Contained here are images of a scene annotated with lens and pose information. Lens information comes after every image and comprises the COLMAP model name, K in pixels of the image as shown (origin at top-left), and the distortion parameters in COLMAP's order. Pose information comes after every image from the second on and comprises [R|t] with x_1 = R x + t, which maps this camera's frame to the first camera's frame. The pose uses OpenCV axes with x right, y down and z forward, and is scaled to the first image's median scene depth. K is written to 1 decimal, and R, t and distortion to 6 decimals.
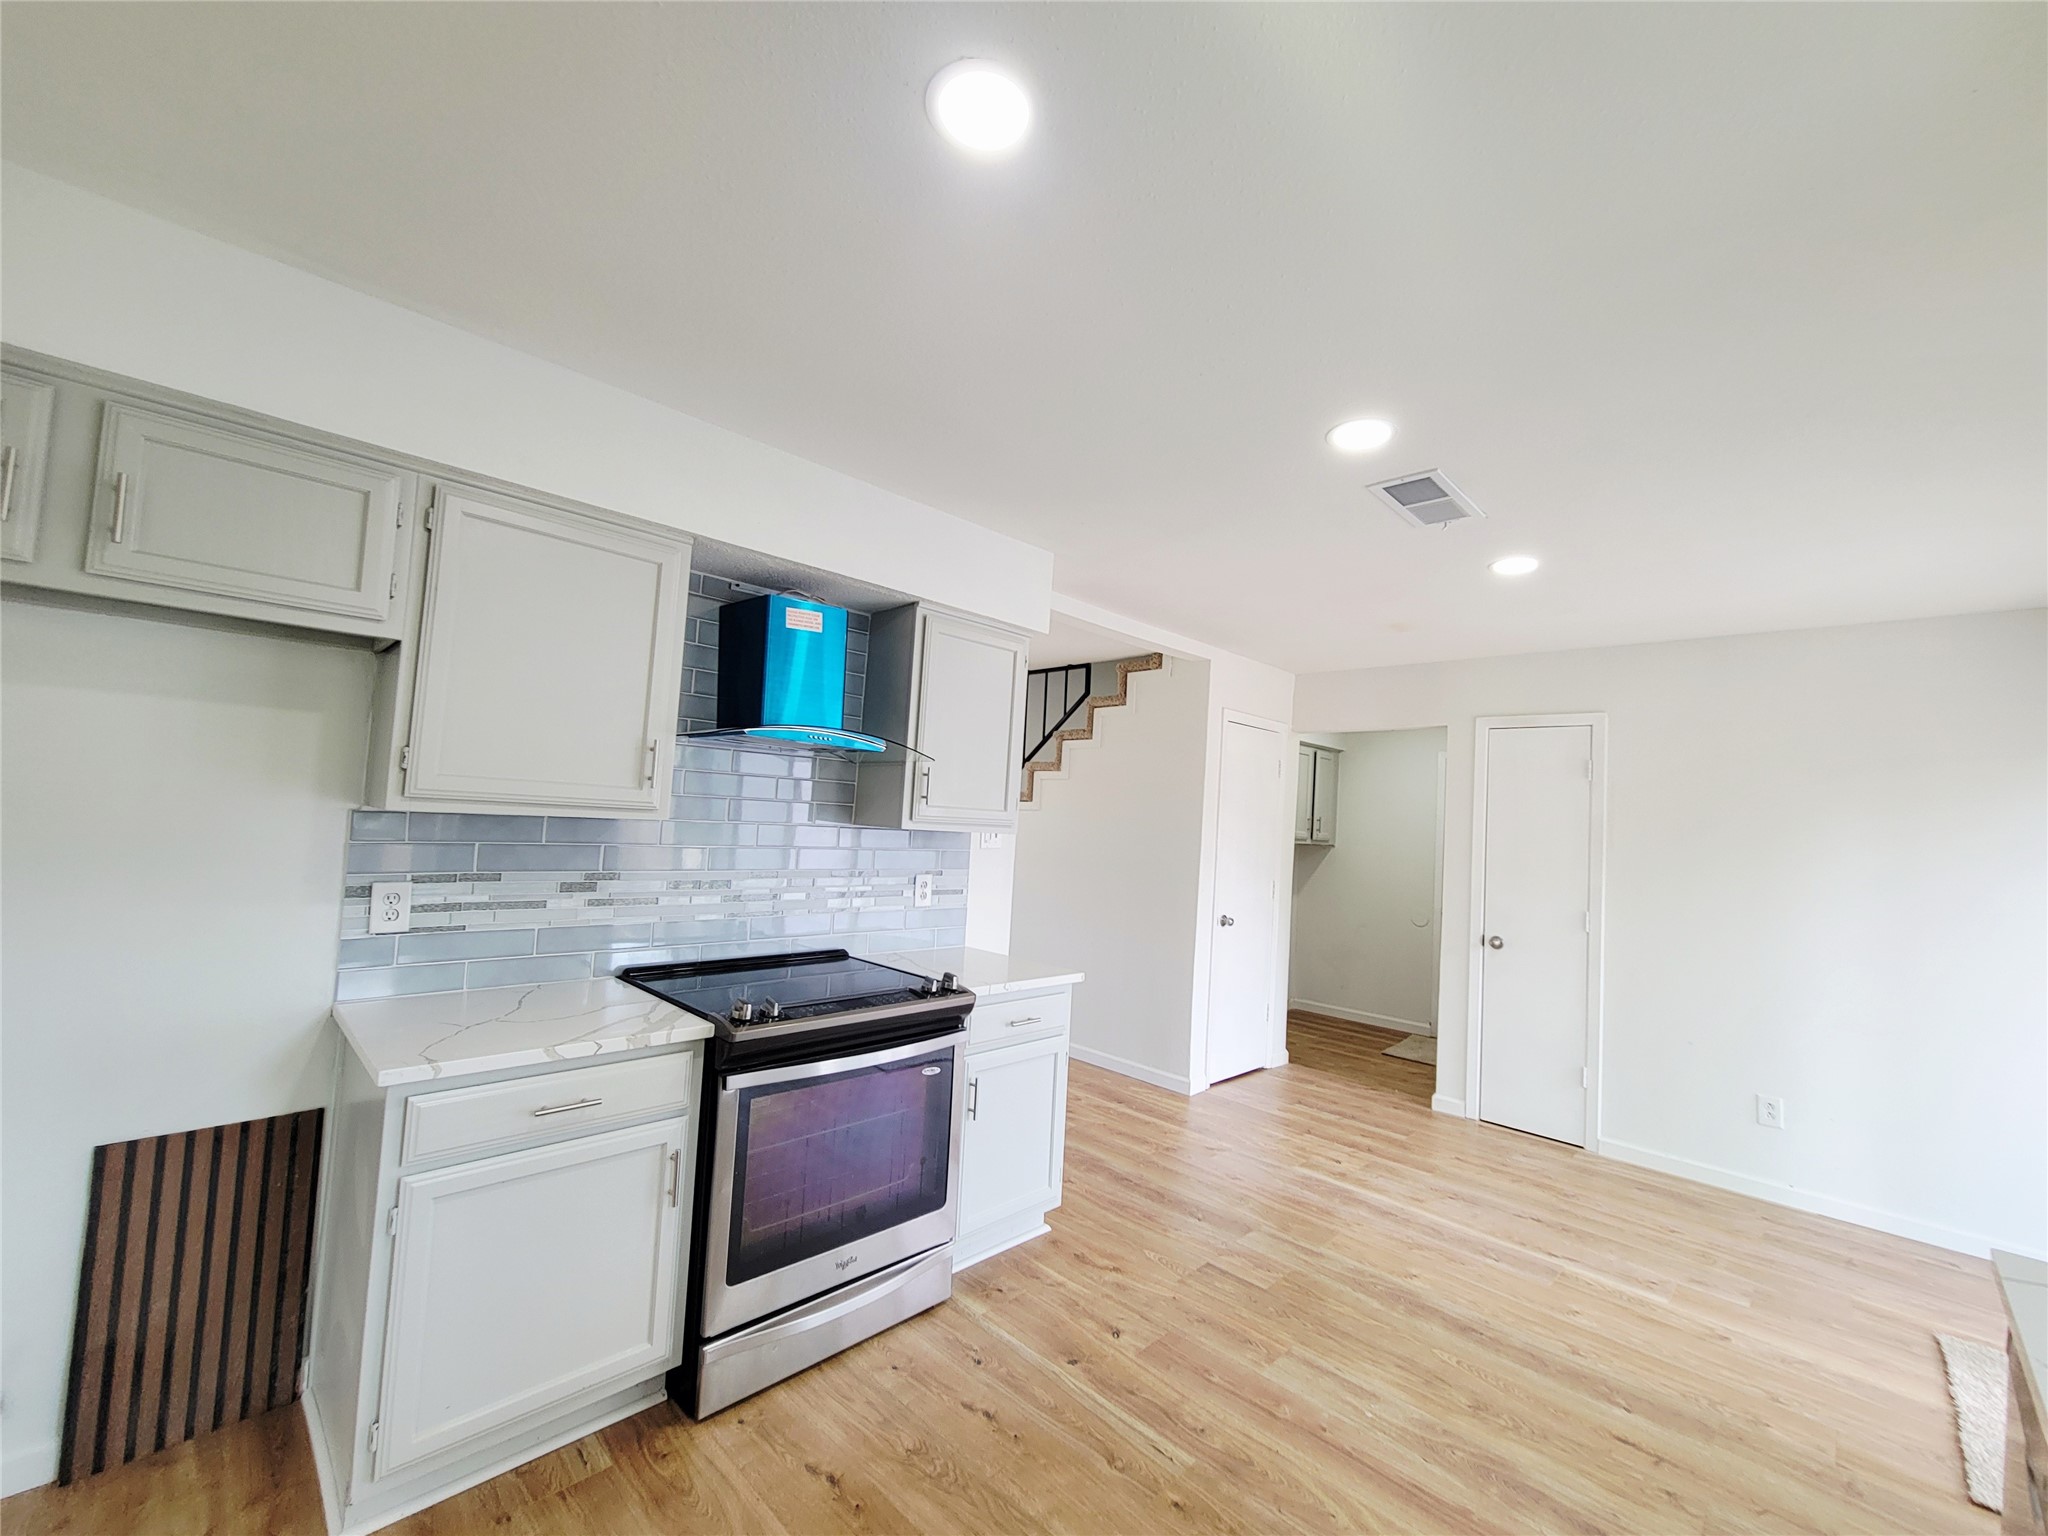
lens RADIAL K [[836.6, 0, 1033.8], [0, 836.6, 773.1], [0, 0, 1]] dist [-0.000003, -0.000672]
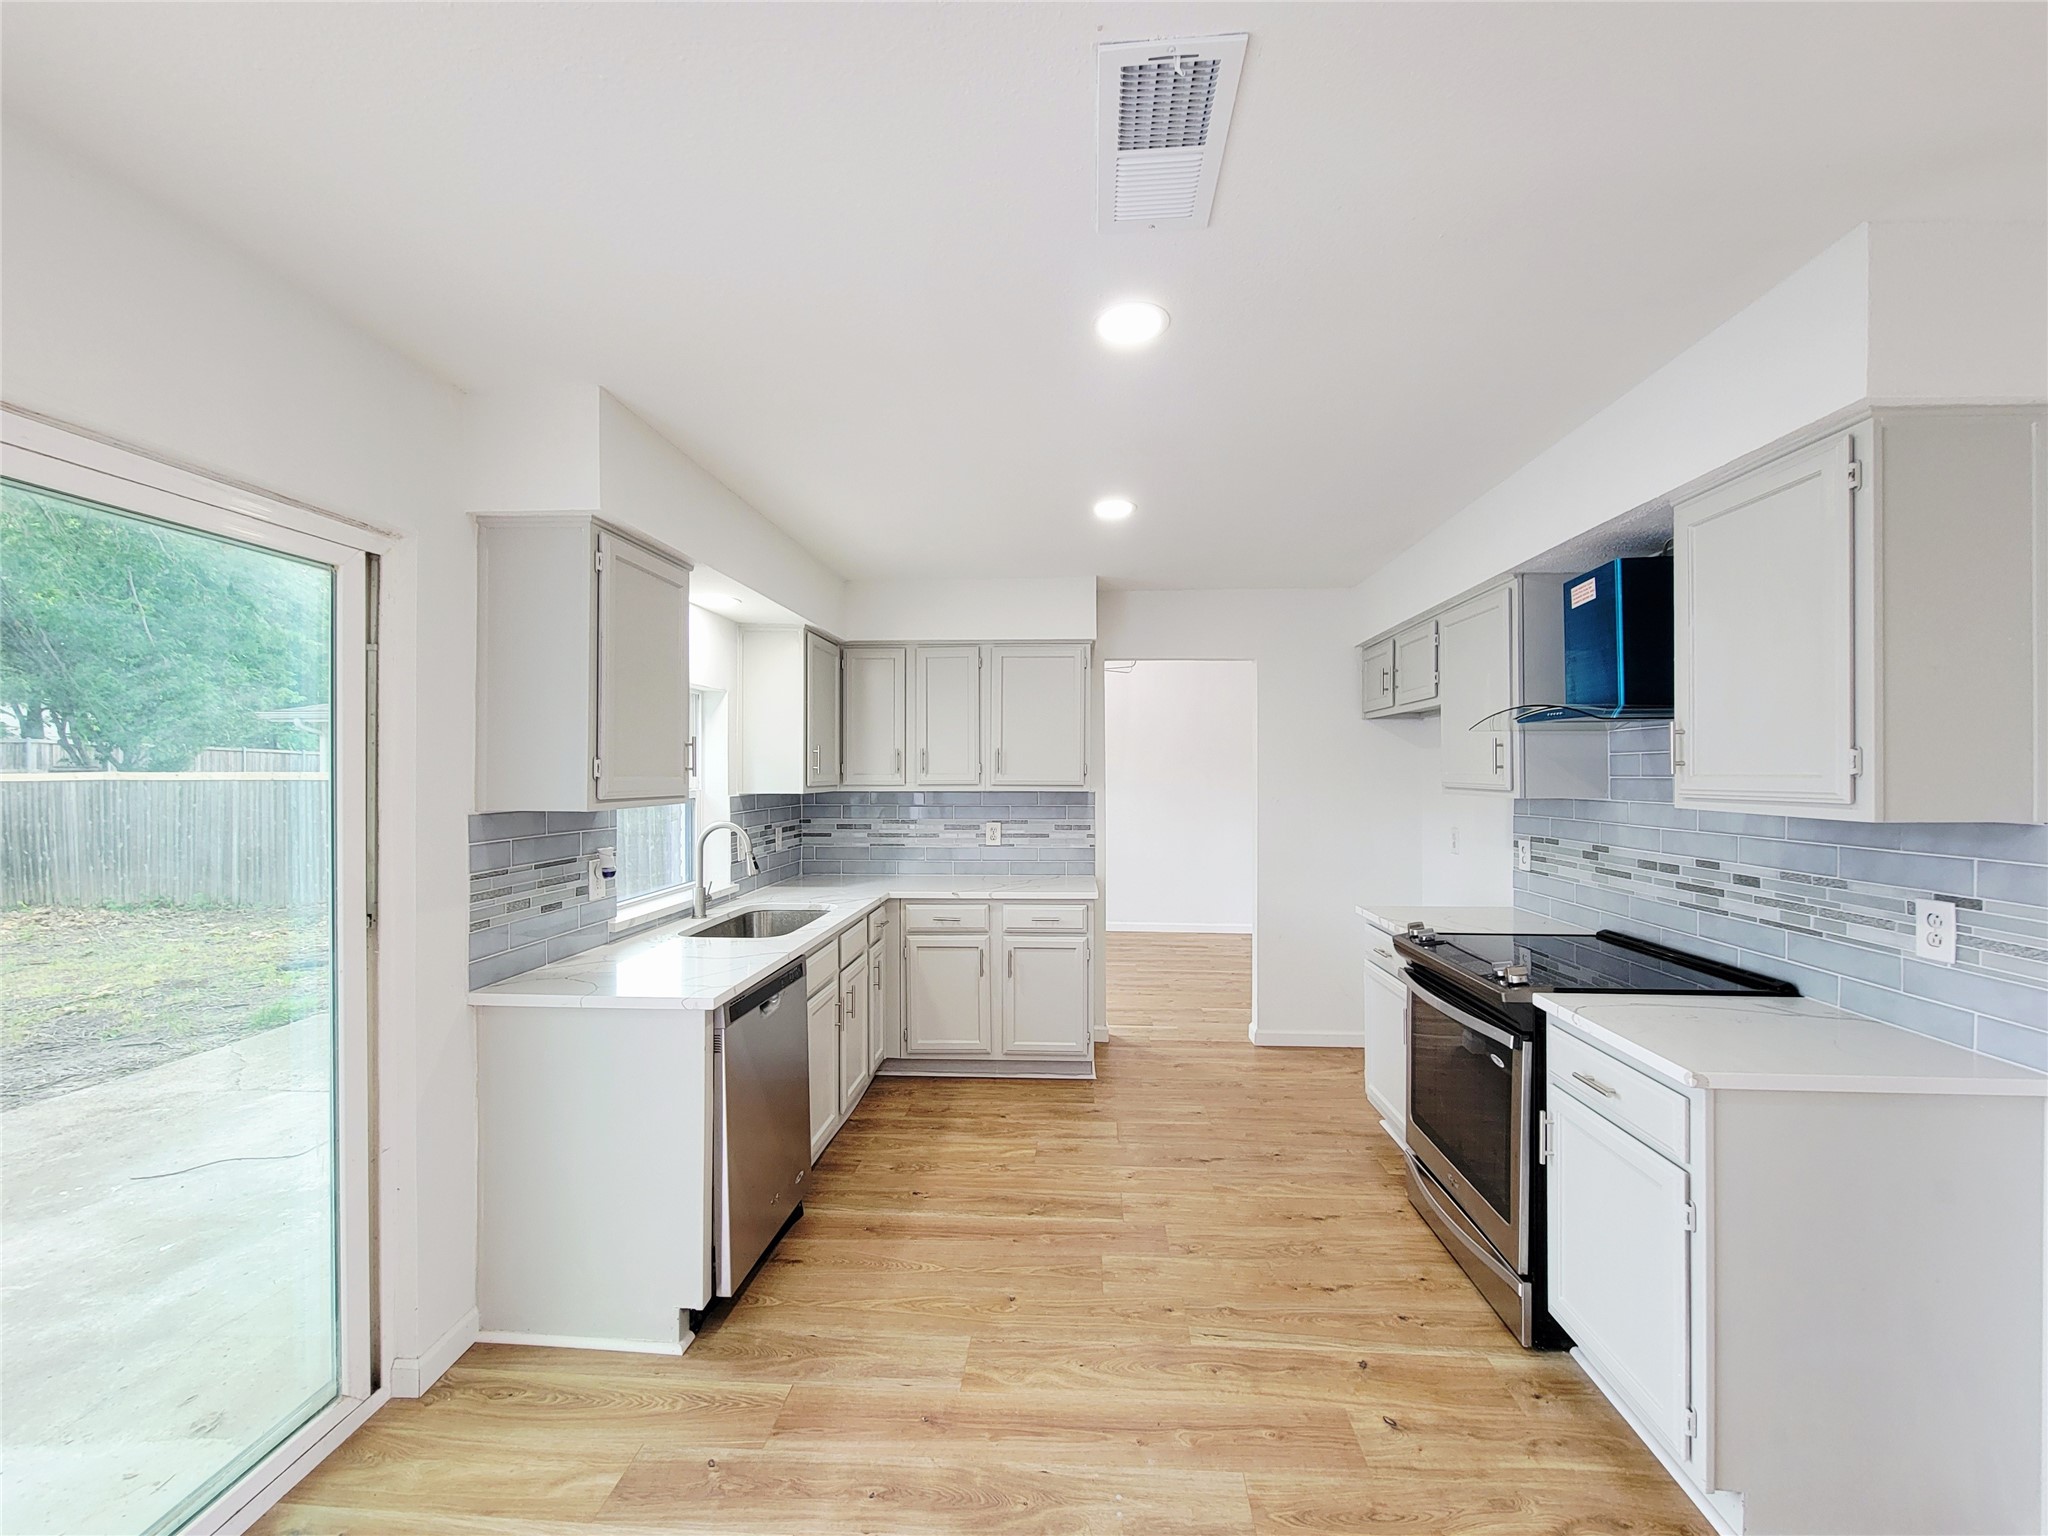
lens RADIAL K [[836.6, 0, 1030.8], [0, 836.6, 772.2], [0, 0, 1]] dist [-0.000003, -0.000672]
pose [[-0.757216, -0.052711, -0.651034, 0.932734], [-0.002740, 0.996986, -0.077534, 0.114502], [0.653159, -0.056926, -0.755078, 1.443244]]
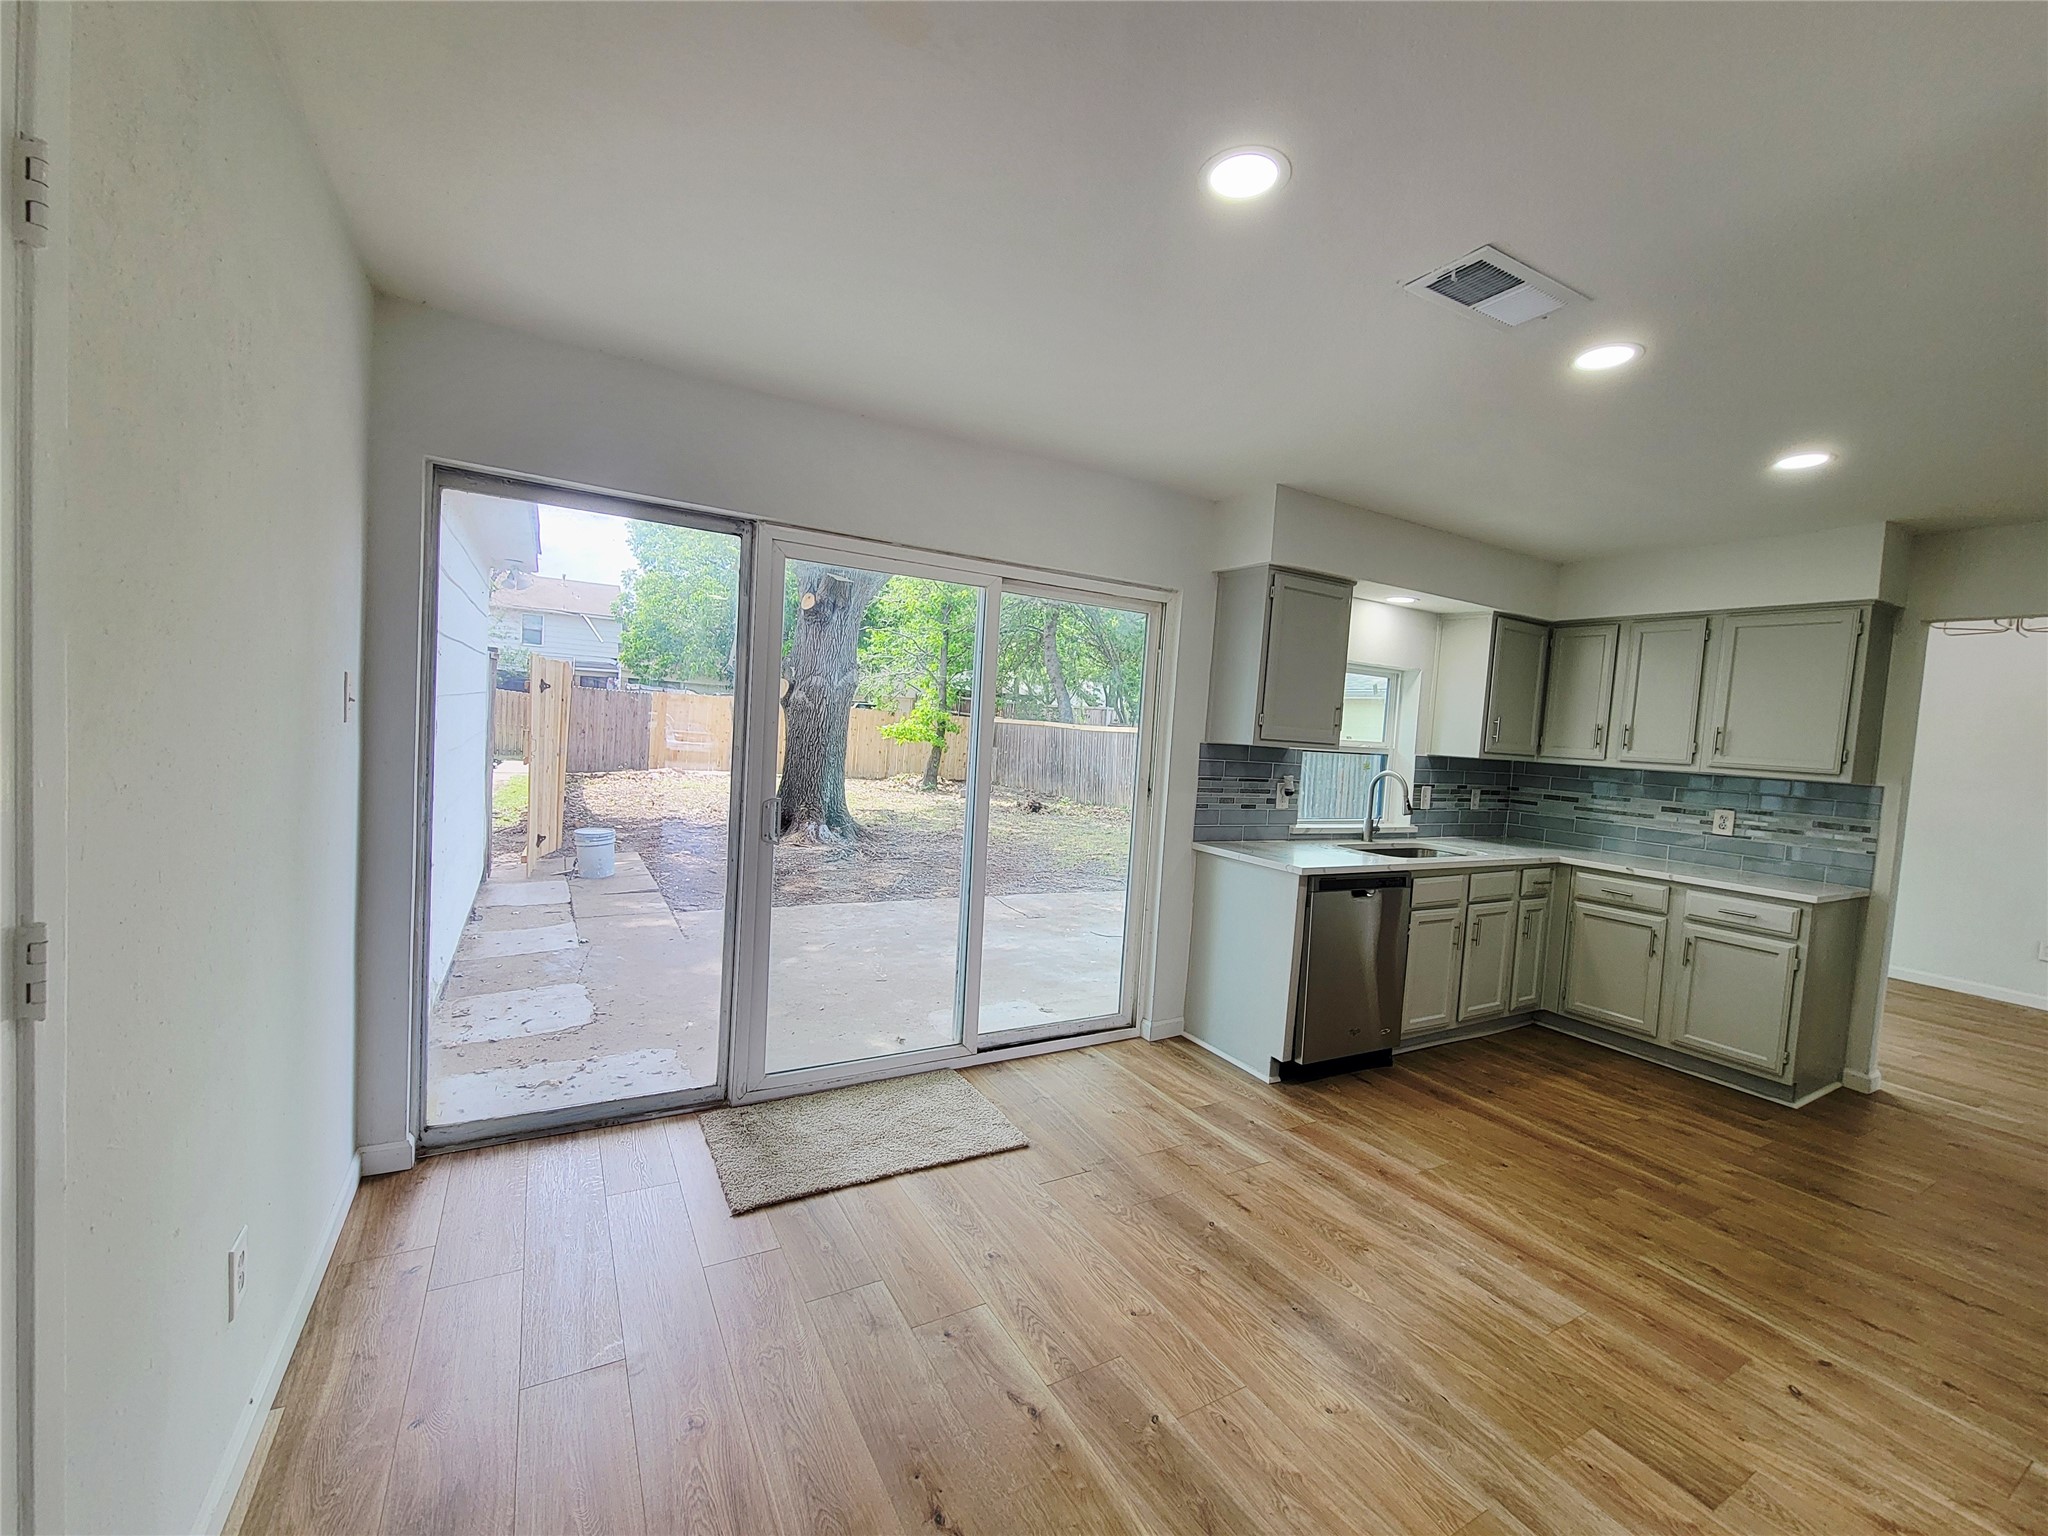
lens RADIAL K [[836.6, 0, 1028.5], [0, 836.6, 776.0], [0, 0, 1]] dist [-0.000003, -0.000672]
pose [[-0.957342, -0.131366, 0.257368, 0.688756], [-0.130618, 0.991229, 0.020079, 0.167296], [-0.257749, -0.014395, -0.966105, 2.015233]]
